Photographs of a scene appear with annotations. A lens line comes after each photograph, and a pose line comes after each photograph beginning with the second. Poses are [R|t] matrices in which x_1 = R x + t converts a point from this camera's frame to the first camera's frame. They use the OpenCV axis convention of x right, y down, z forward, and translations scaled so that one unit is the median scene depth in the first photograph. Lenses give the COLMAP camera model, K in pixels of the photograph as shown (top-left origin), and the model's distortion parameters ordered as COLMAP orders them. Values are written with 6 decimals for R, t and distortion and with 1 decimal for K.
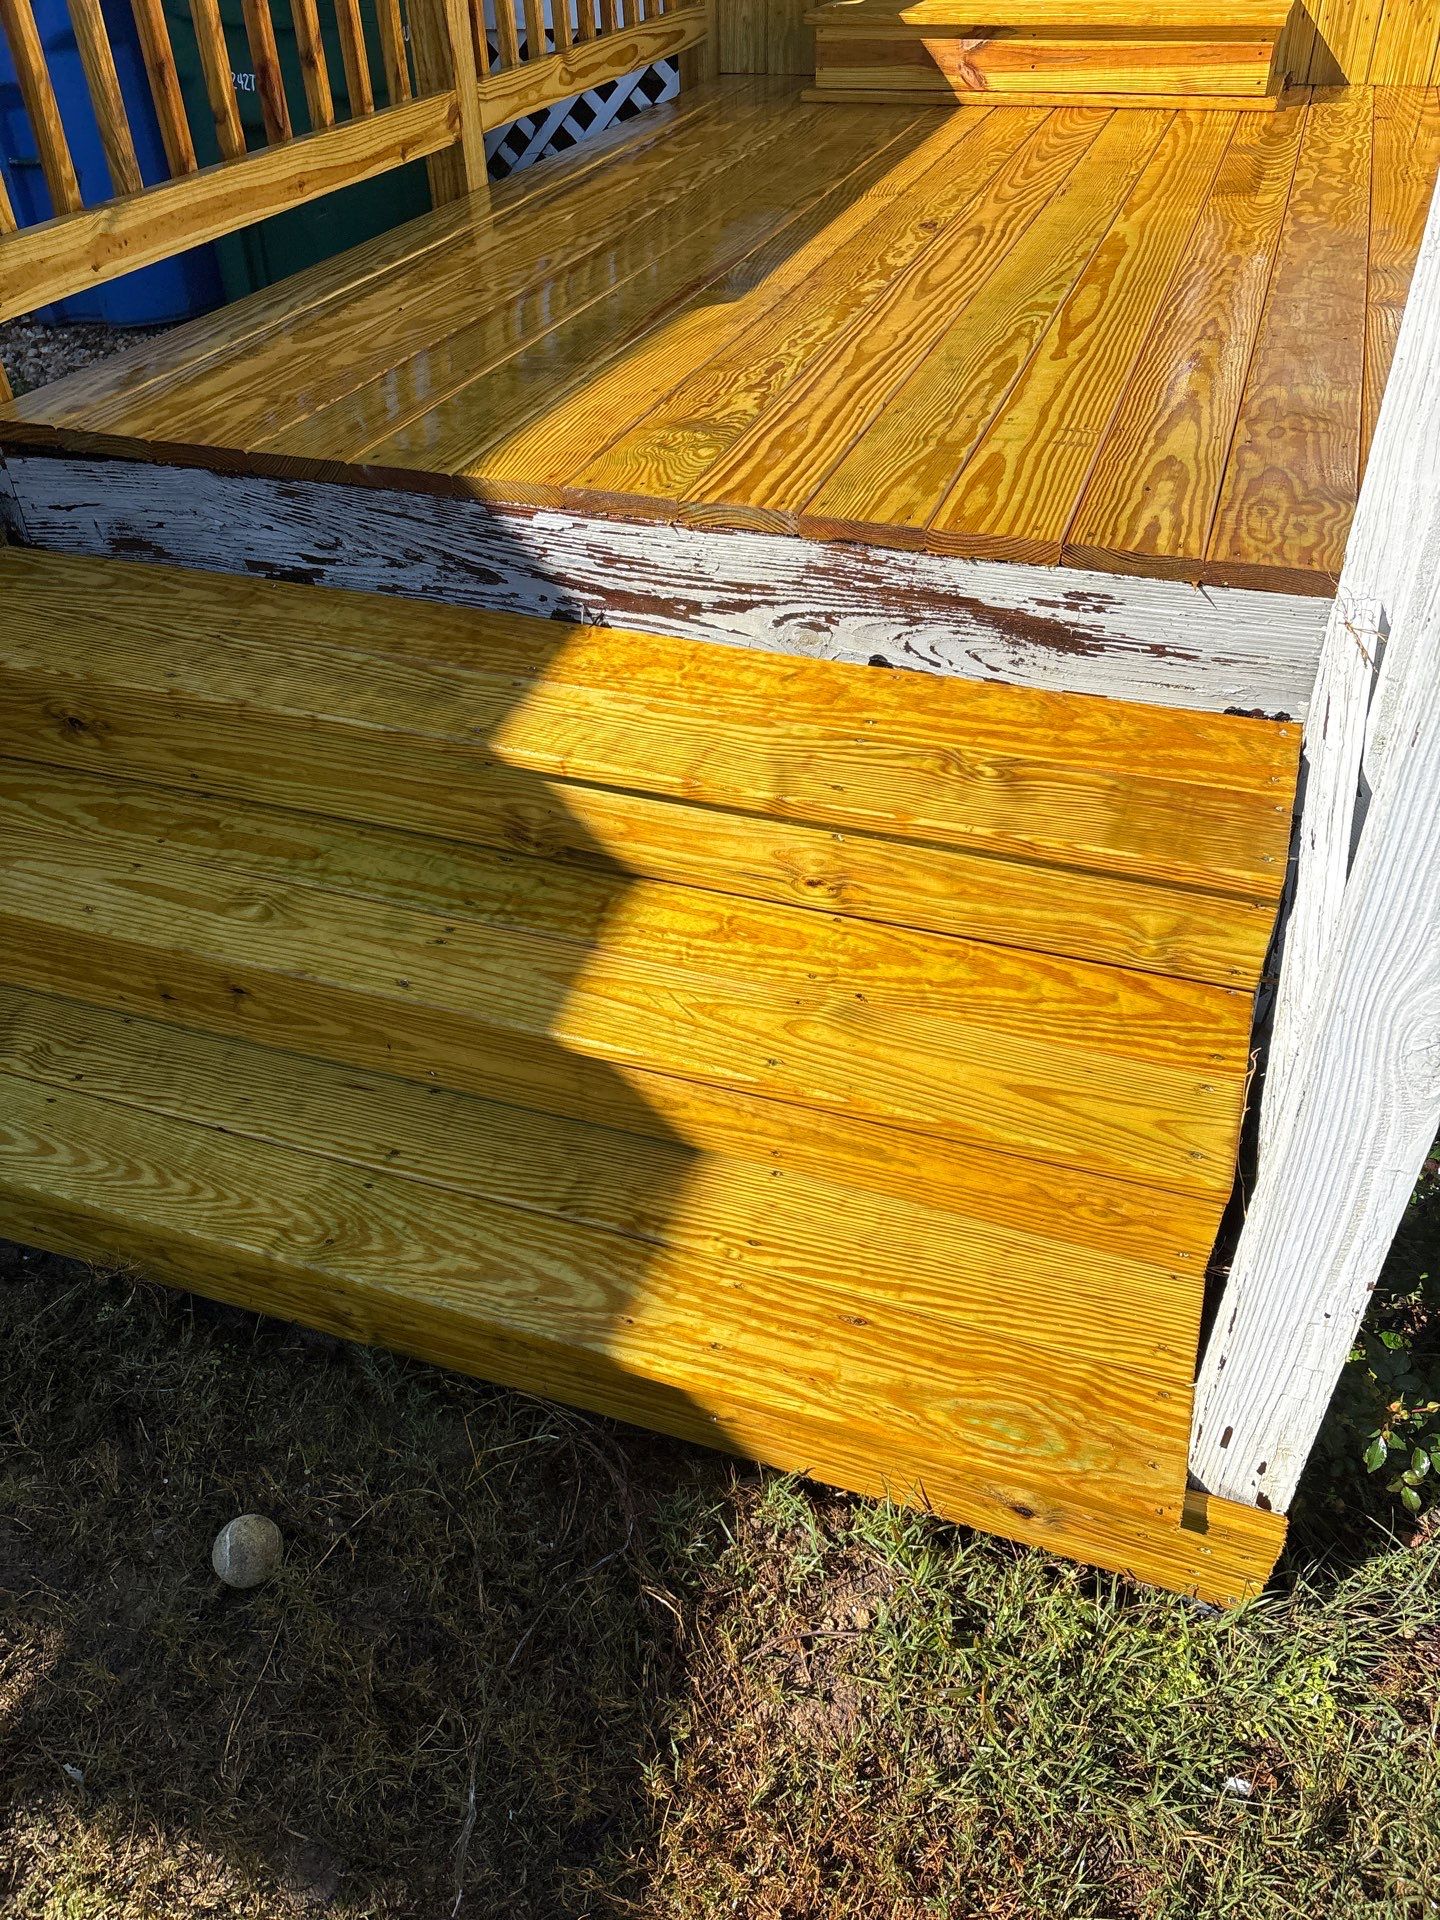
lens RADIAL K [[1459.3, 0, 711.2], [0, 1459.3, 967.5], [0, 0, 1]] dist [0.030421, -0.026836]
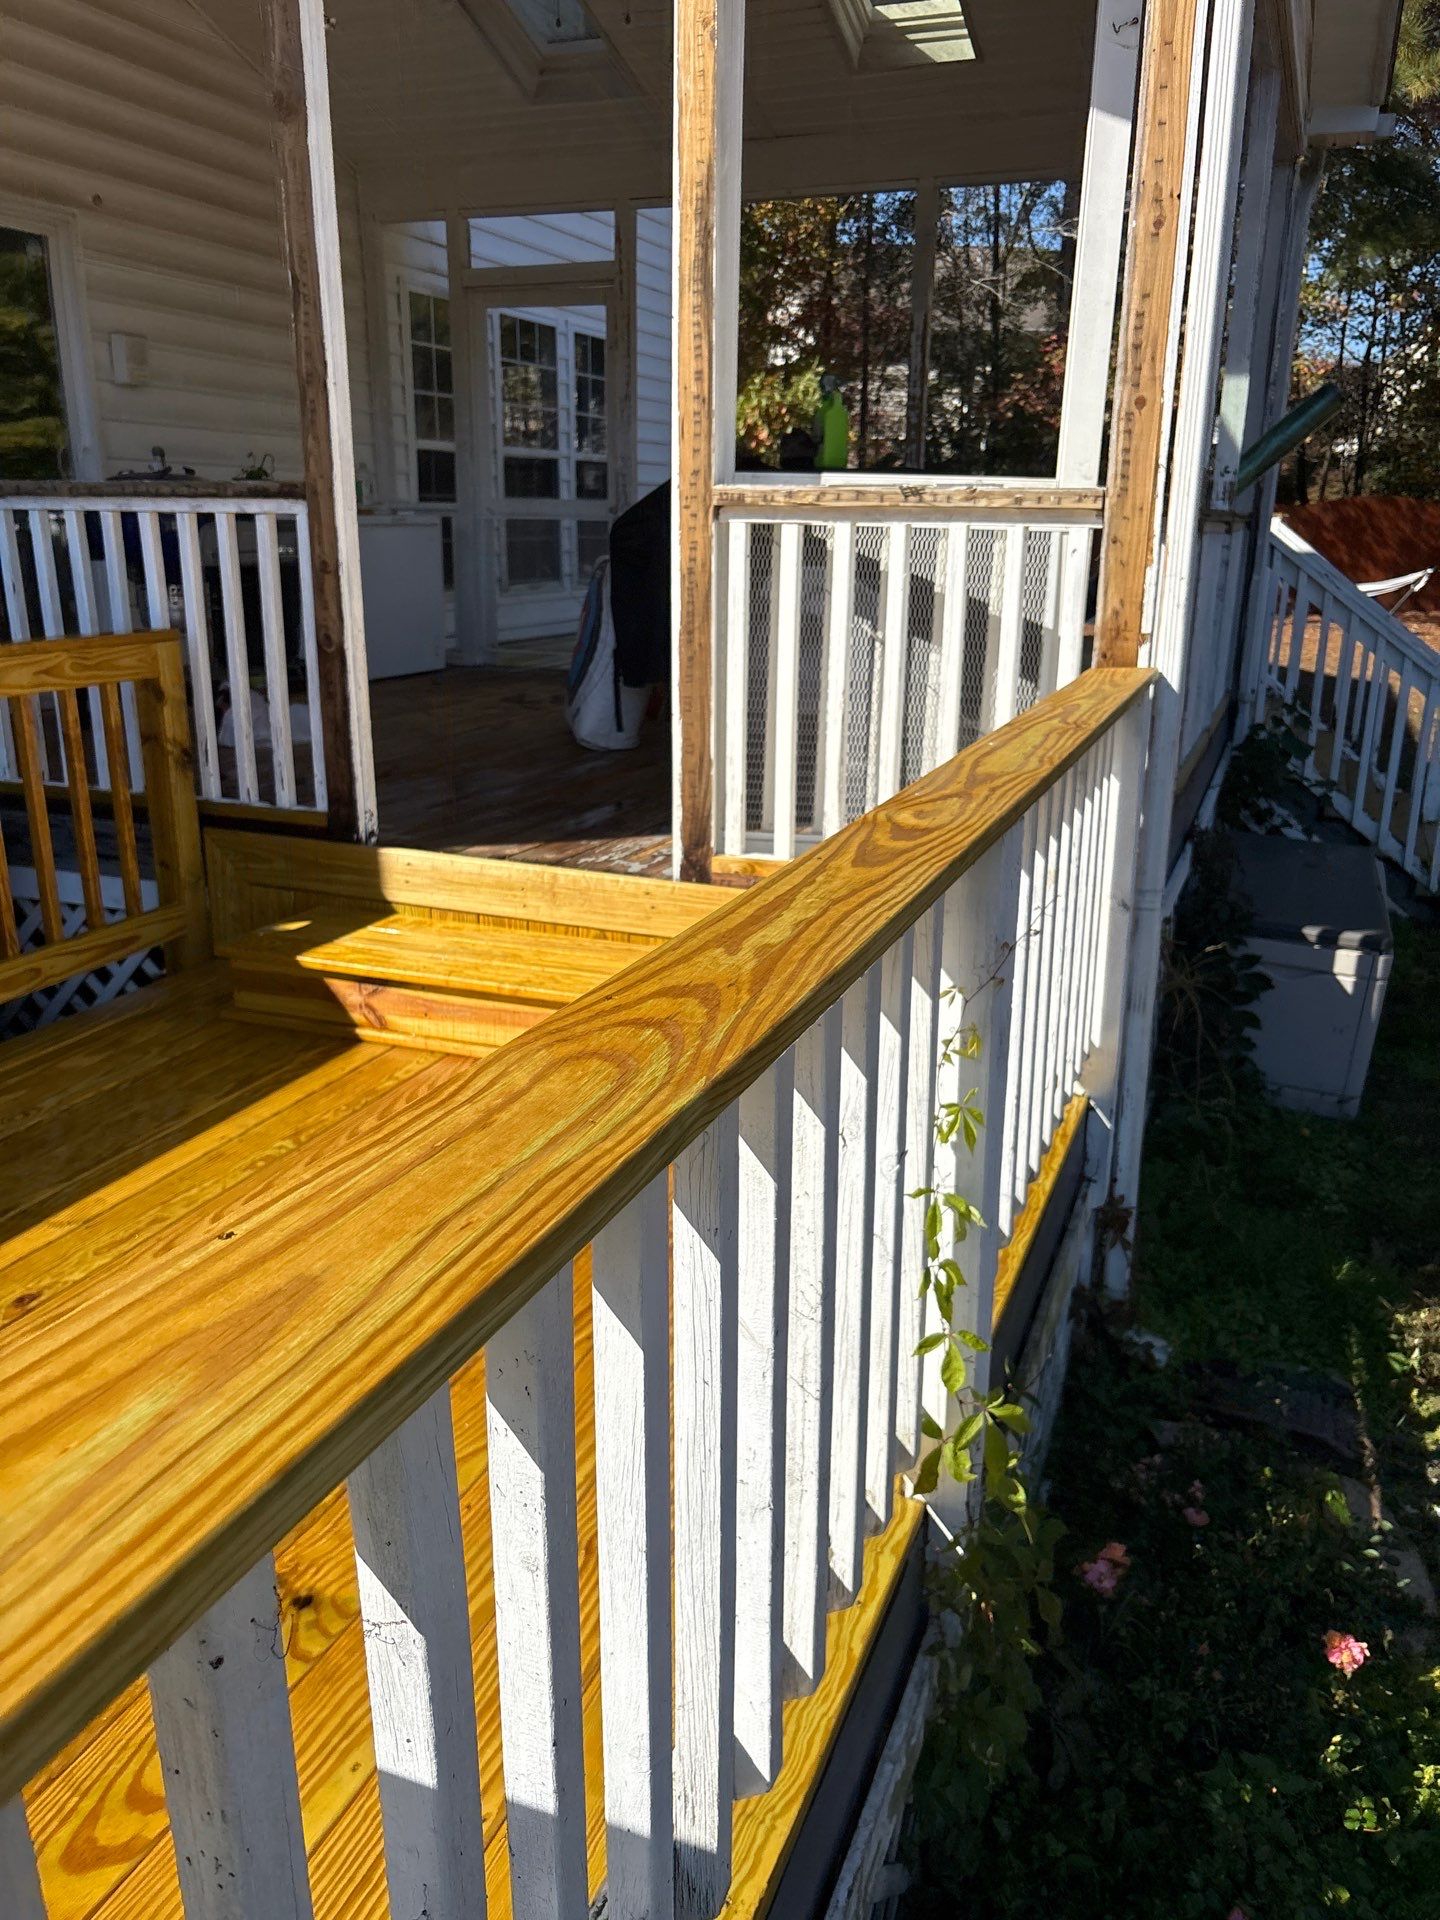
lens RADIAL K [[1459.3, 0, 732.4], [0, 1459.3, 973.0], [0, 0, 1]] dist [0.030421, -0.026836]
pose [[0.998617, 0.048432, -0.020462, 0.724973], [-0.052553, 0.931342, -0.360334, -0.495433], [0.001605, 0.360911, 0.932599, 0.148079]]
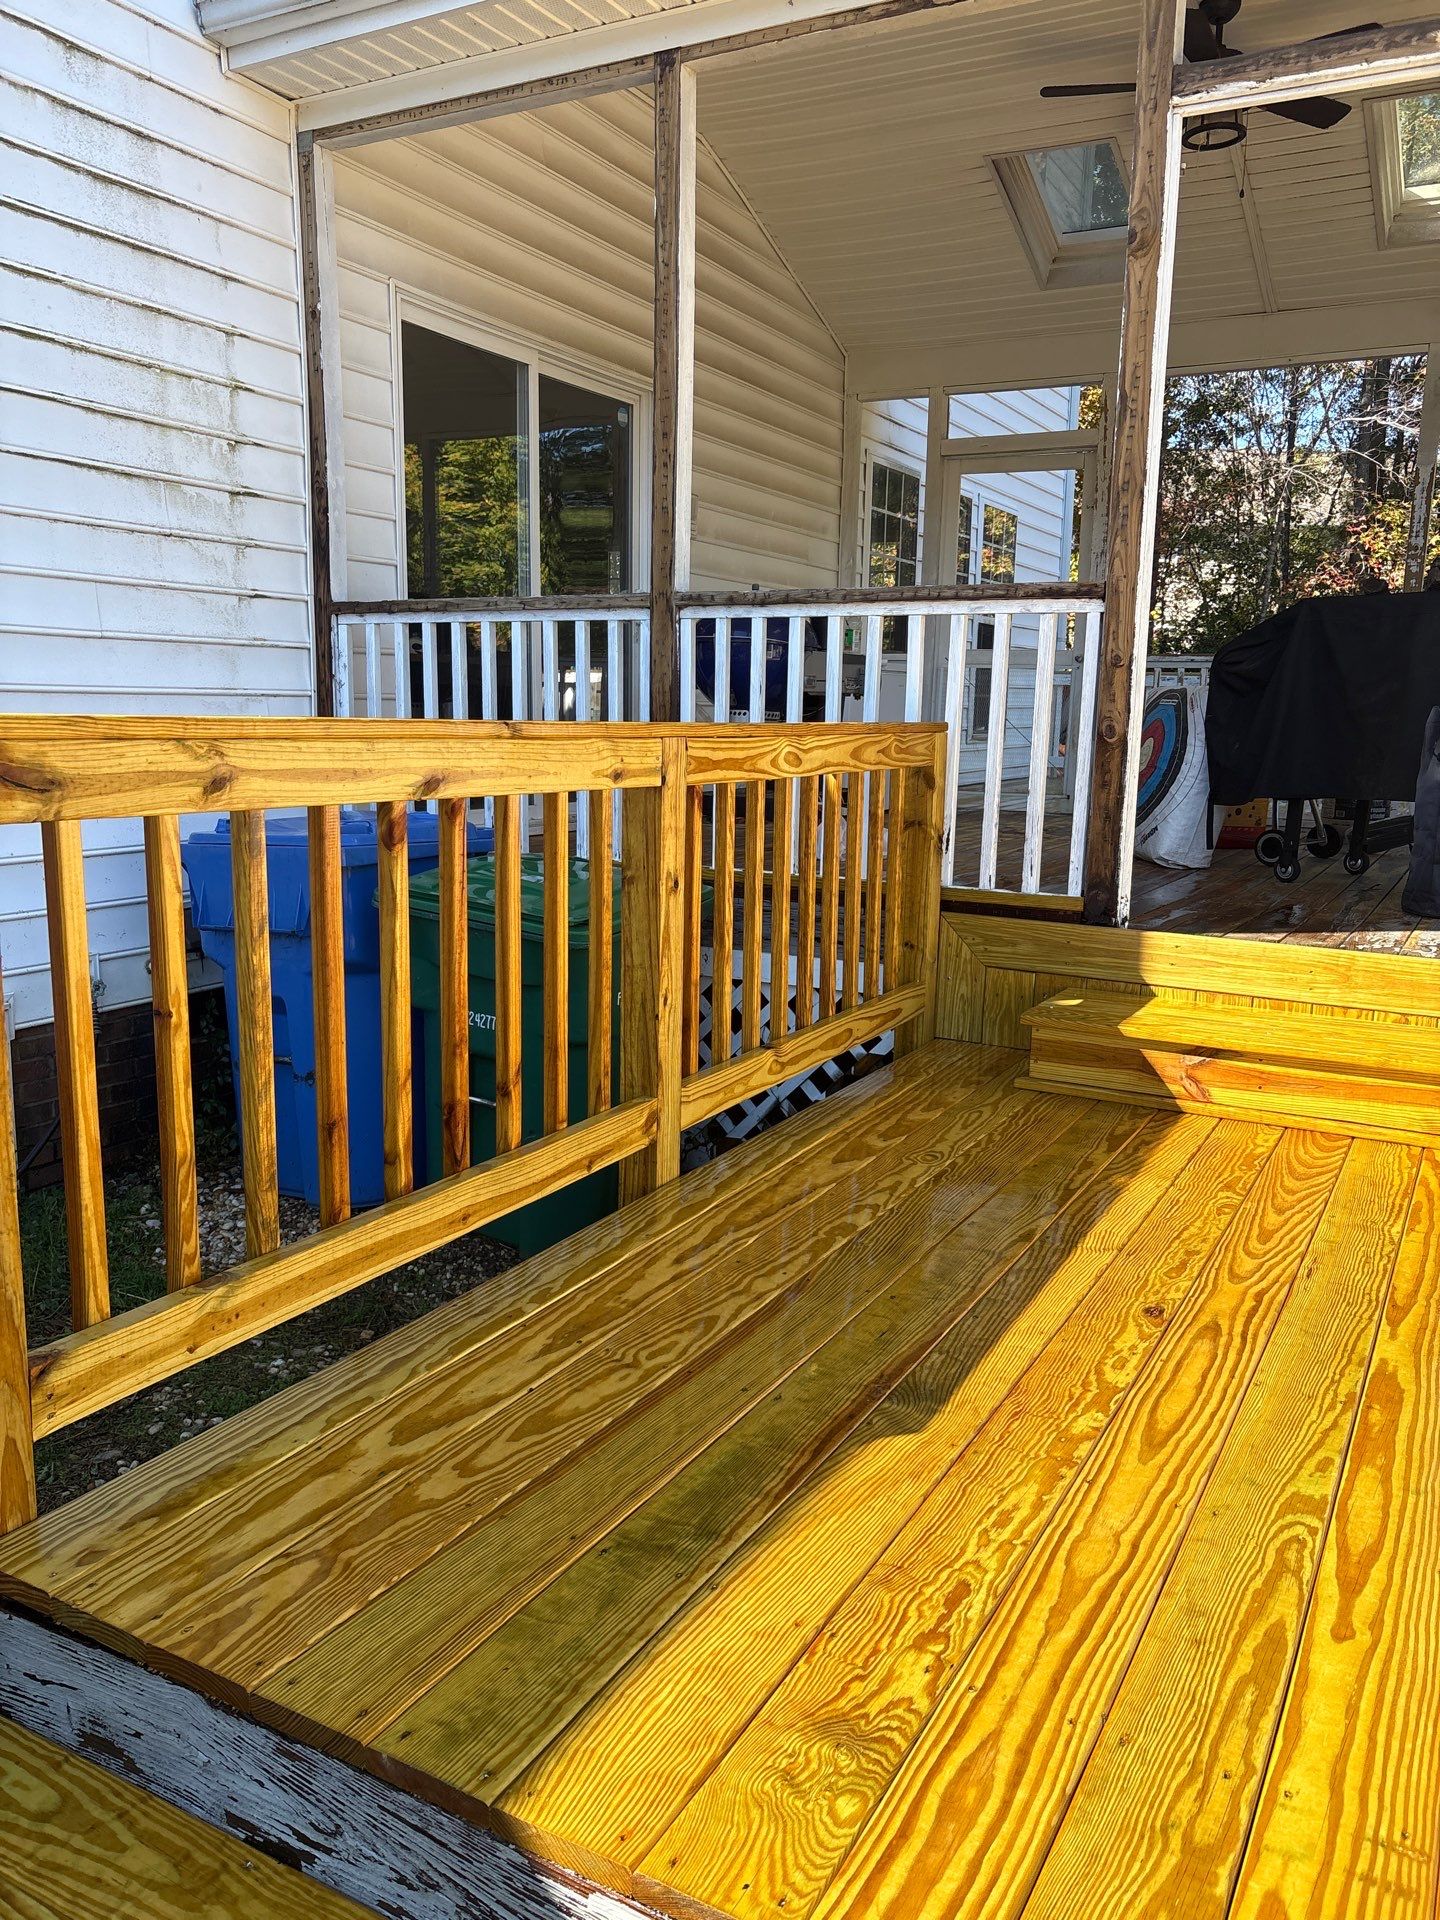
lens RADIAL K [[1459.3, 0, 728.6], [0, 1459.3, 968.0], [0, 0, 1]] dist [0.030421, -0.026836]
pose [[0.986896, 0.075437, -0.142638, 0.009055], [-0.134054, 0.875331, -0.464570, -0.308056], [0.089810, 0.477604, 0.873973, 0.147519]]
